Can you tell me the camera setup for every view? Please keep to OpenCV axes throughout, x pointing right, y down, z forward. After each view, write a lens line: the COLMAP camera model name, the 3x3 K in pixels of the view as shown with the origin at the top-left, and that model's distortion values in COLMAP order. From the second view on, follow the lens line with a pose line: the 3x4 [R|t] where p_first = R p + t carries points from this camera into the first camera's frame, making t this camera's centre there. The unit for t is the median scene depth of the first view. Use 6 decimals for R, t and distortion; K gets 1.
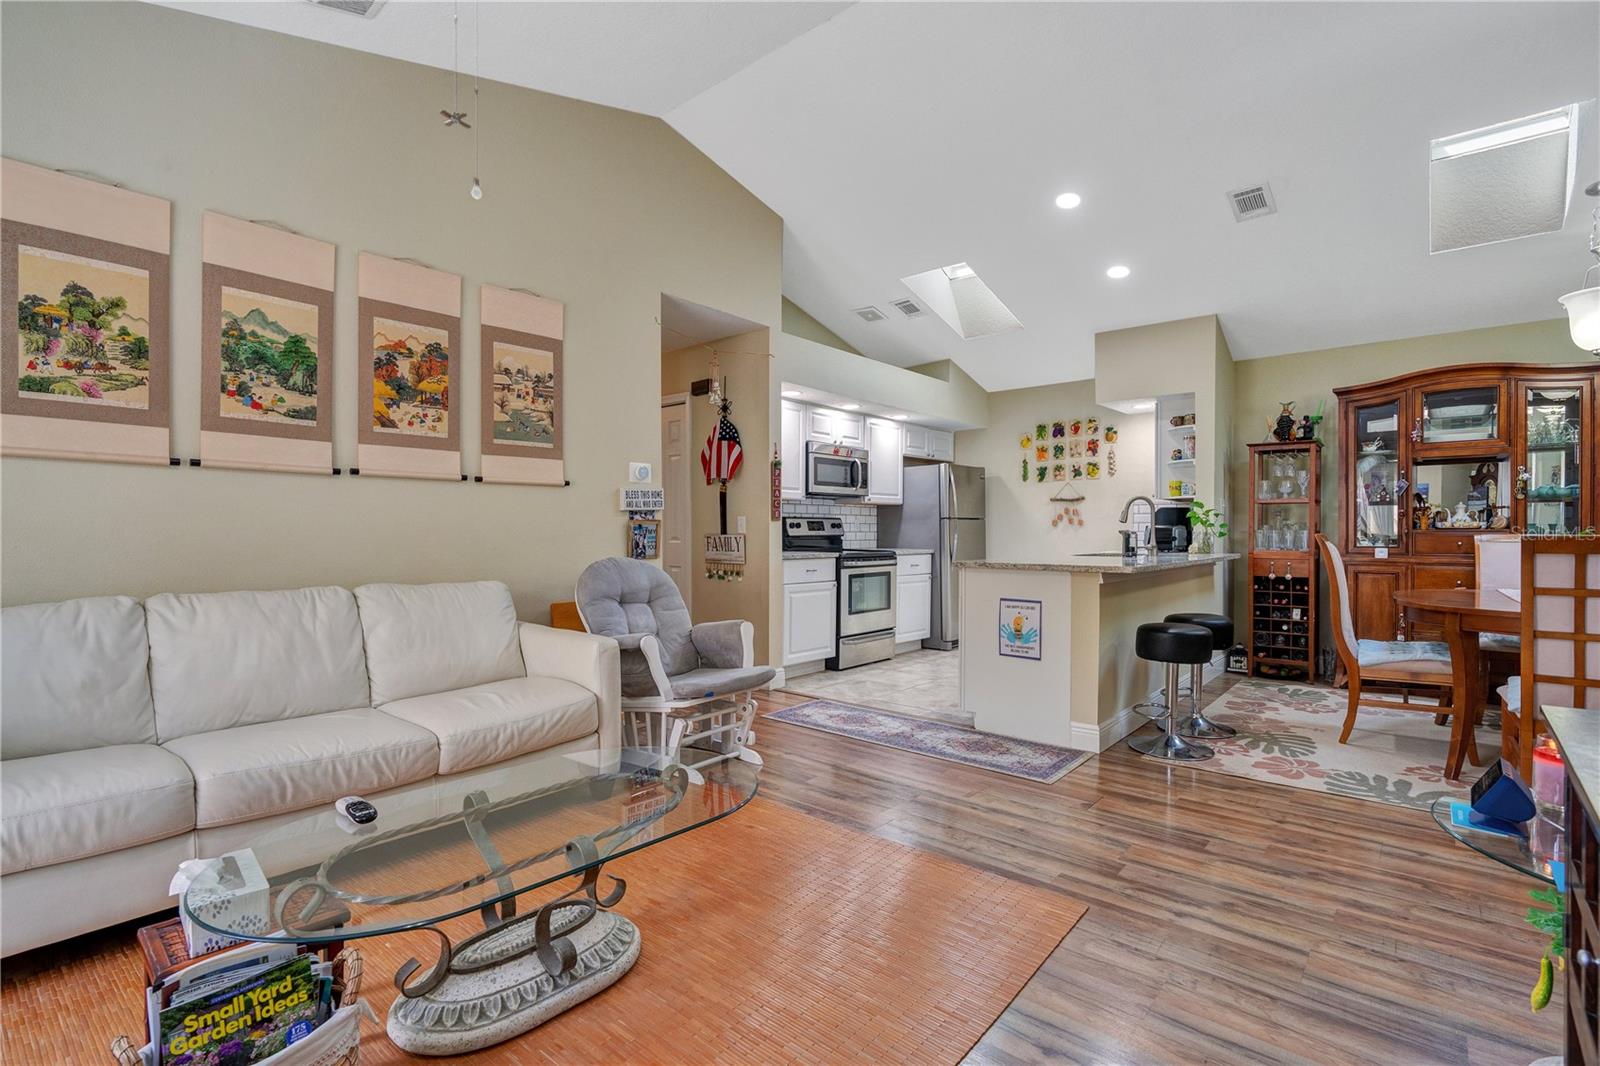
lens RADIAL K [[721.8, 0, 791.1], [0, 721.8, 538.7], [0, 0, 1]] dist [-0.013943, 0.003521]
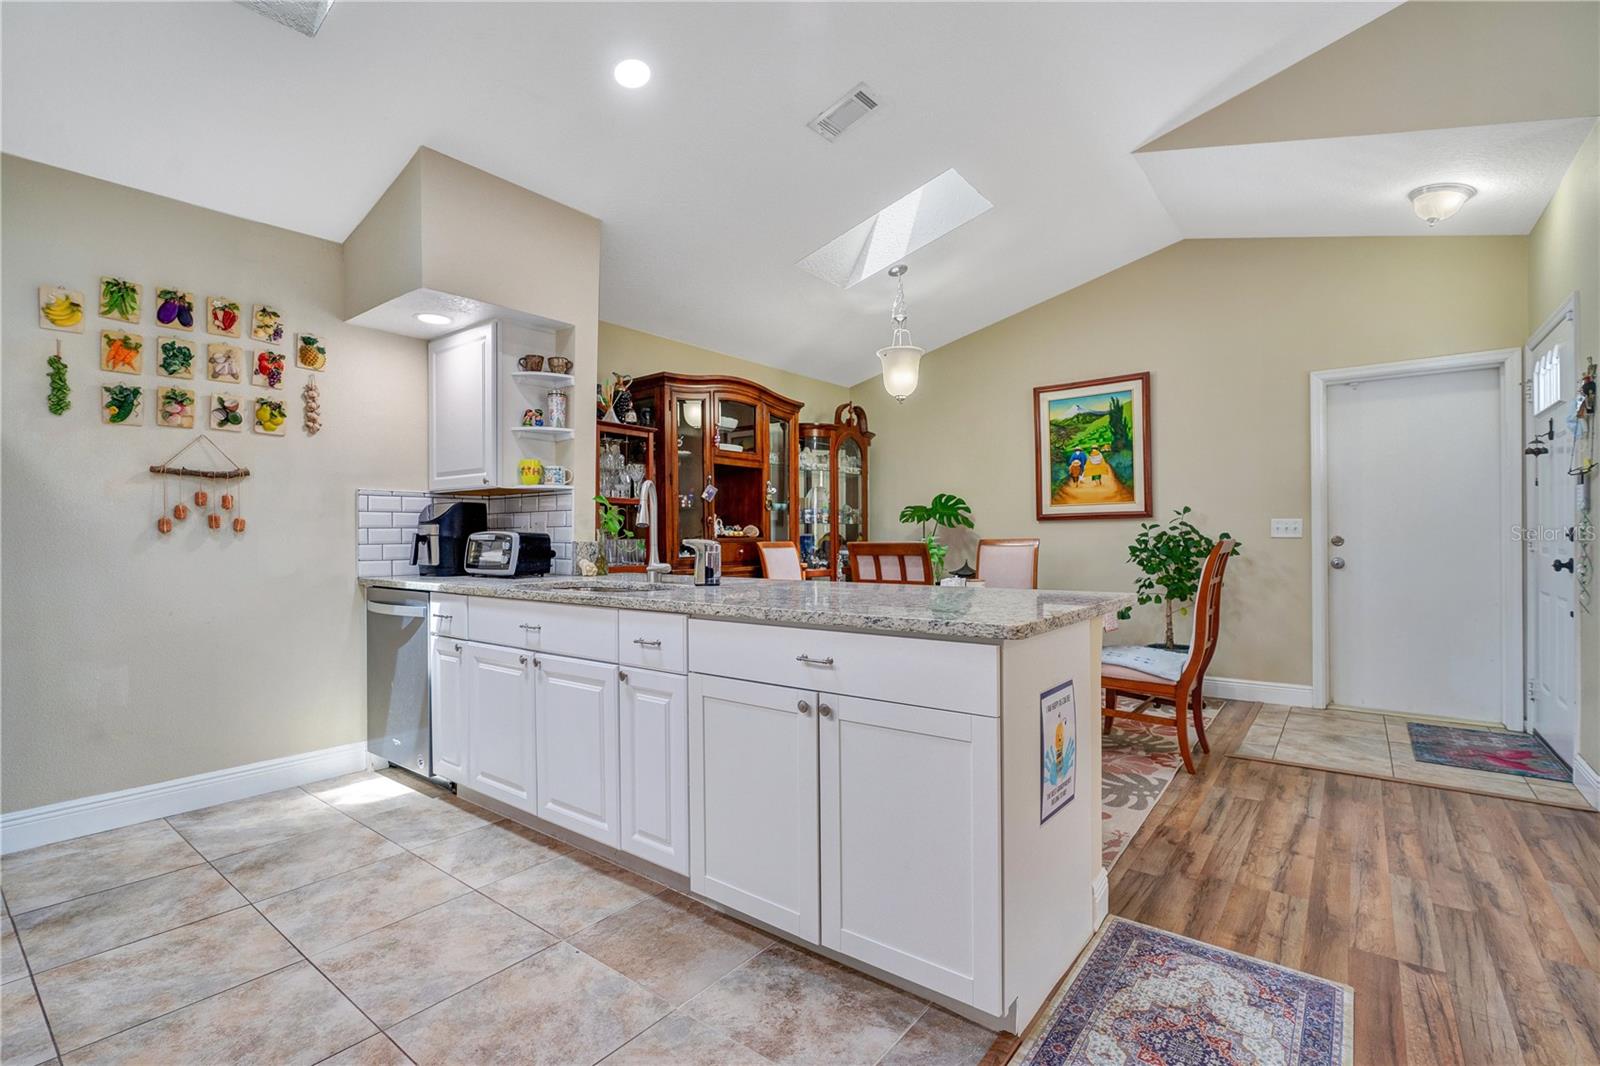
lens RADIAL K [[721.8, 0, 791.1], [0, 721.8, 538.7], [0, 0, 1]] dist [-0.013943, 0.003521]
pose [[-0.063189, -0.002310, 0.997999, -0.113725], [0.017284, 0.999845, 0.003408, -0.013759], [-0.997852, 0.017464, -0.063139, 0.985964]]
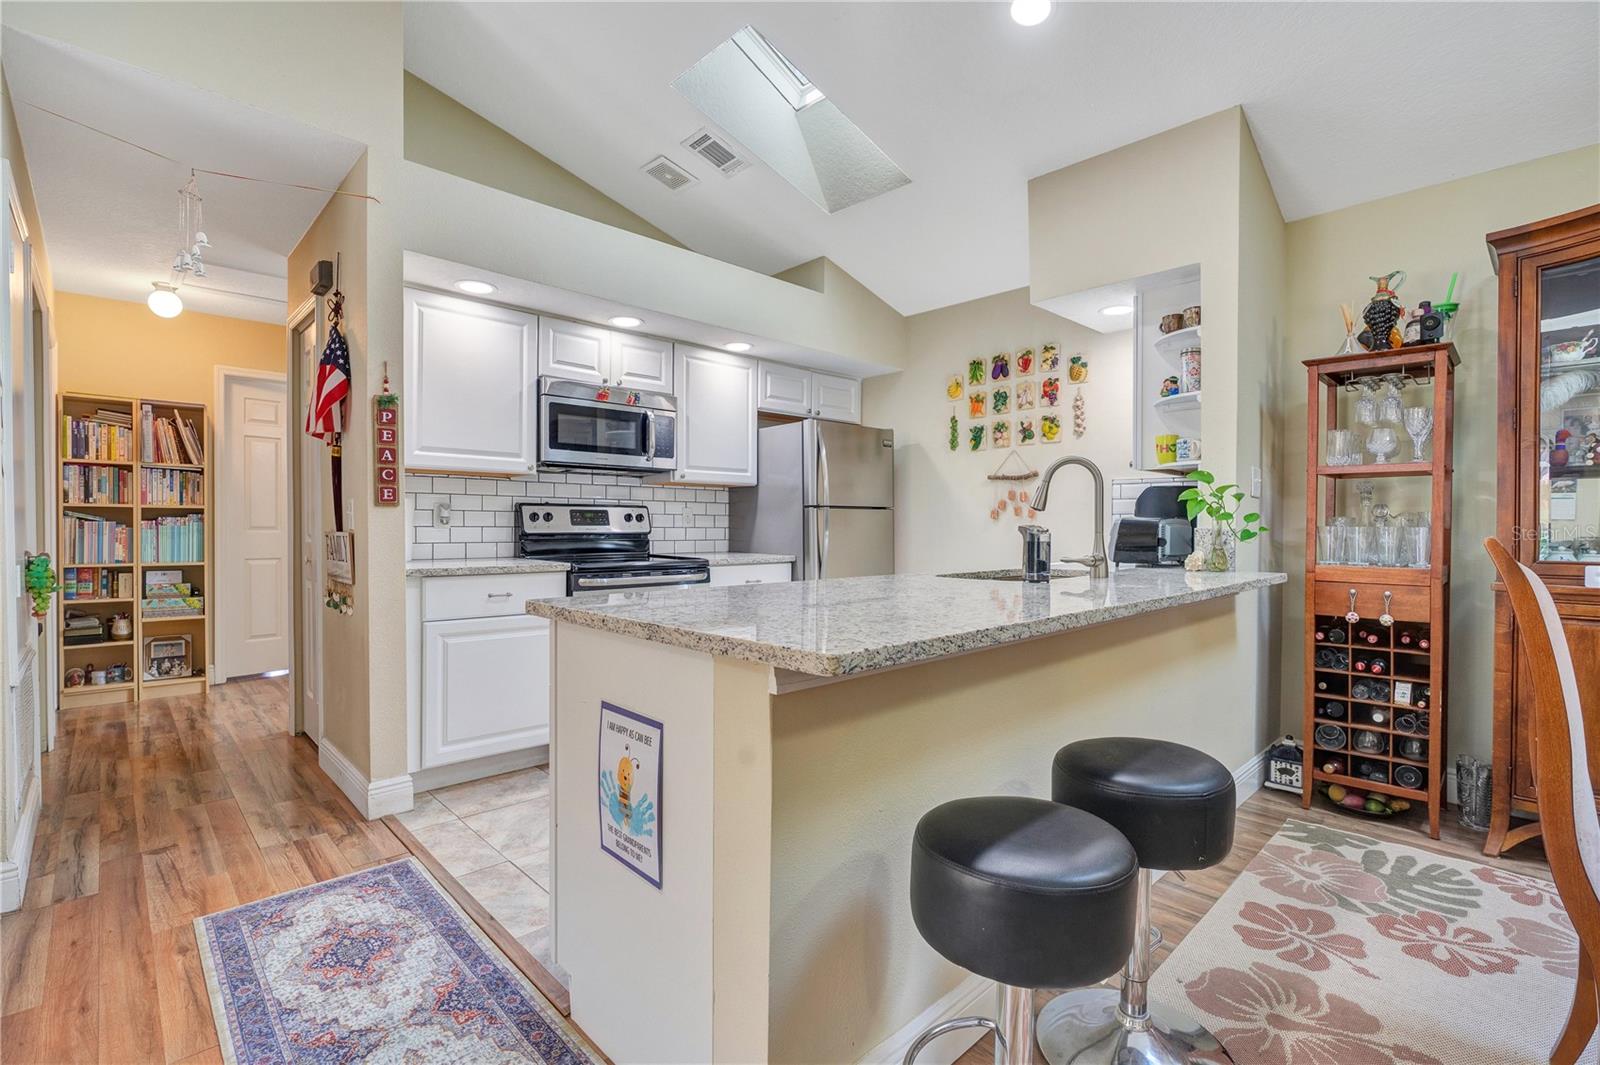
lens RADIAL K [[727.3, 0, 794.5], [0, 727.3, 536.6], [0, 0, 1]] dist [-0.011534, 0.001172]
pose [[0.997406, 0.003710, -0.071884, 0.352490], [-0.003416, 0.999985, 0.004220, -0.006371], [0.071898, -0.003963, 0.997404, 0.520705]]
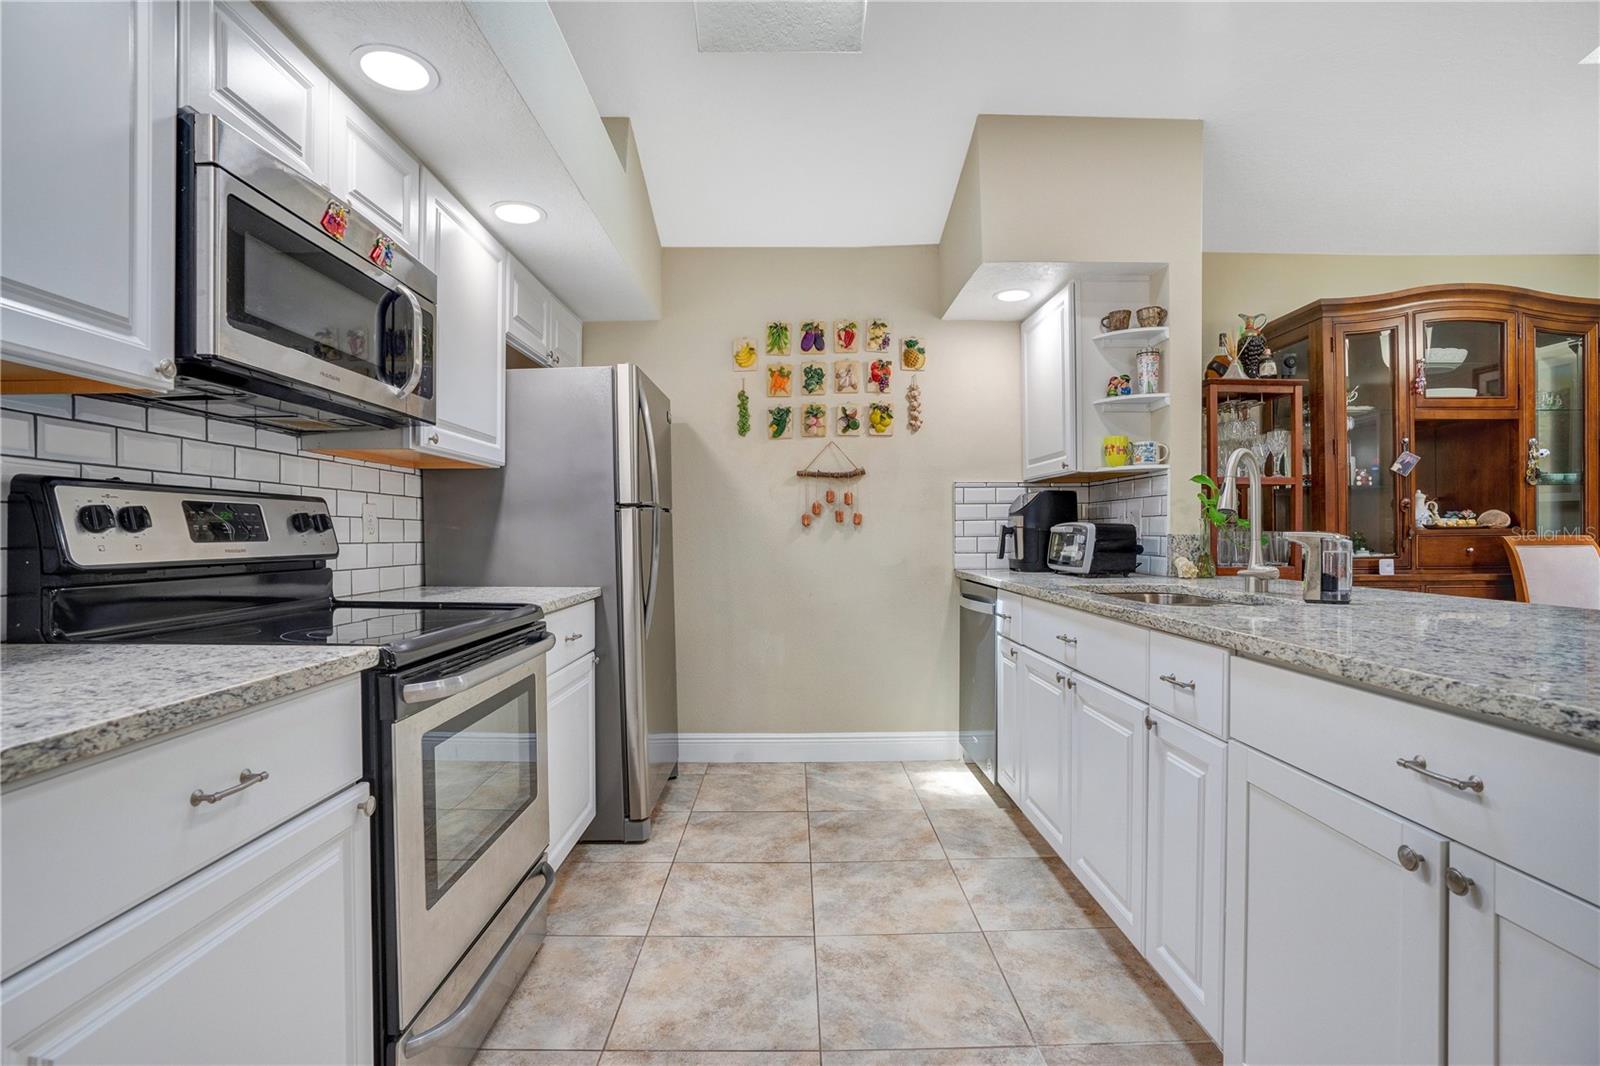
lens RADIAL K [[742.3, 0, 802.1], [0, 742.3, 539.1], [0, 0, 1]] dist [-0.073083, 0.029688]
pose [[0.735283, -0.009786, 0.677689, 0.016805], [0.014509, 0.999894, -0.001303, -0.011776], [-0.677605, 0.010790, 0.735347, 0.926035]]
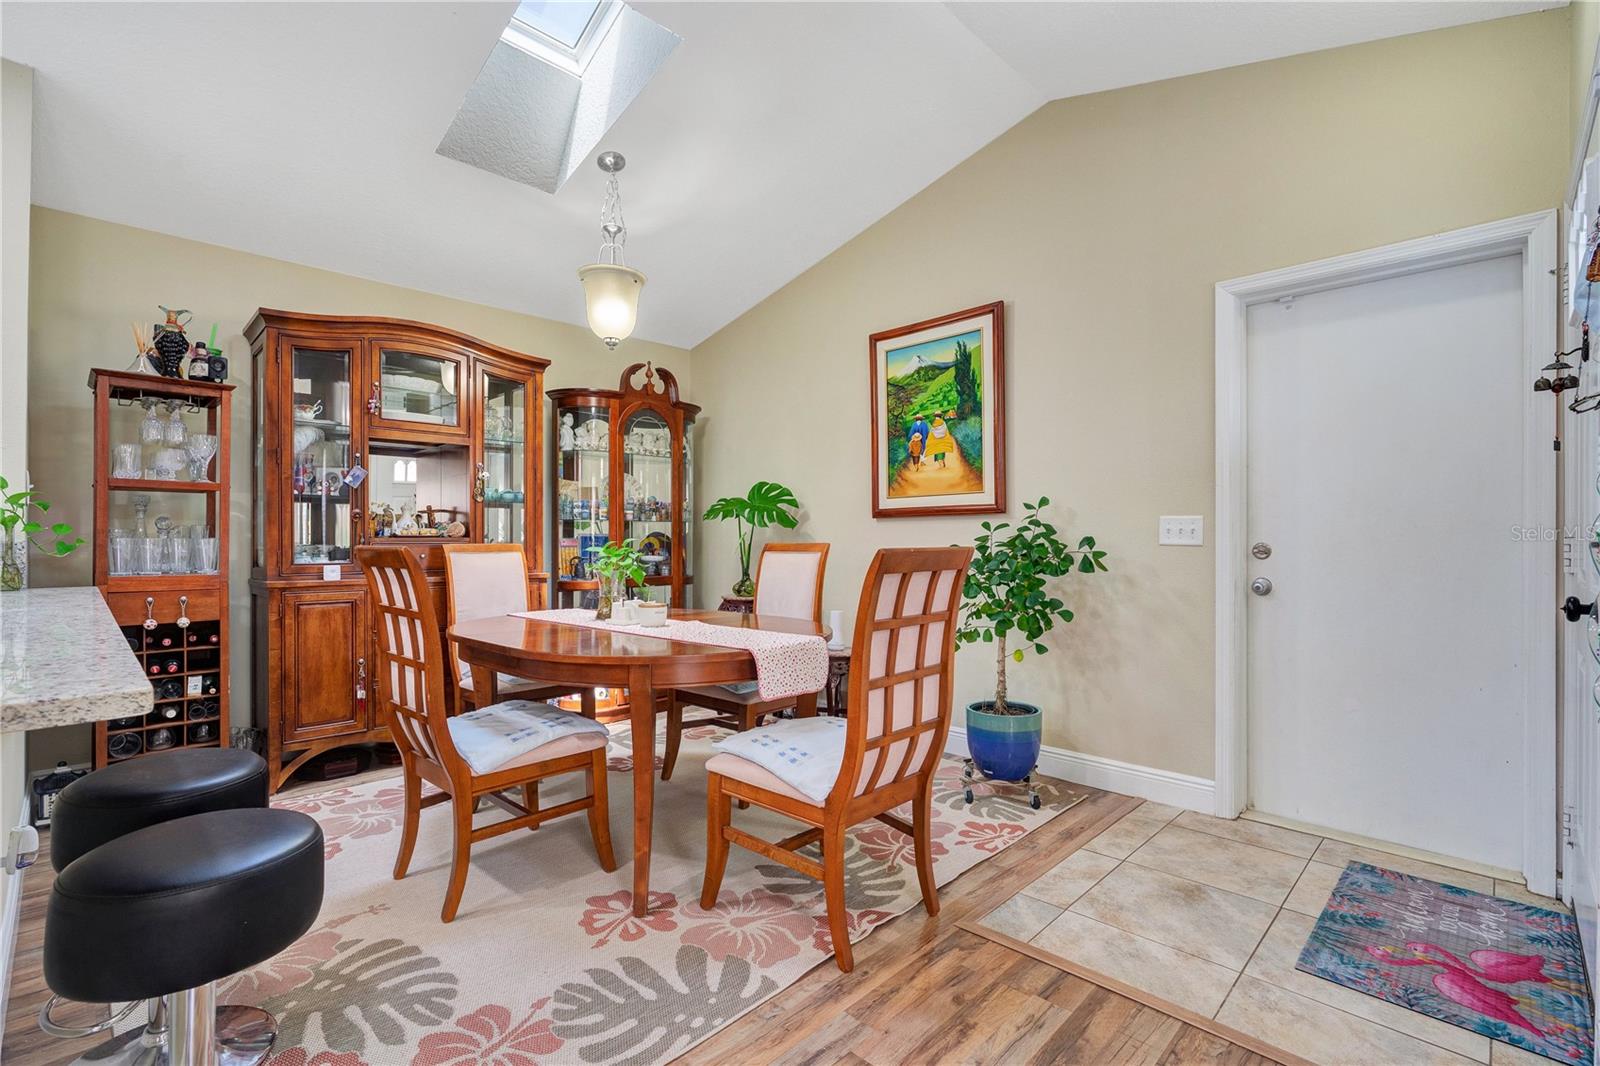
lens RADIAL K [[728.9, 0, 800.3], [0, 728.9, 538.0], [0, 0, 1]] dist [-0.009571, 0.000541]
pose [[0.045548, 0.000062, 0.998962, 0.171928], [0.008168, 0.999967, -0.000434, -0.008883], [-0.998929, 0.008179, 0.045545, 0.553406]]
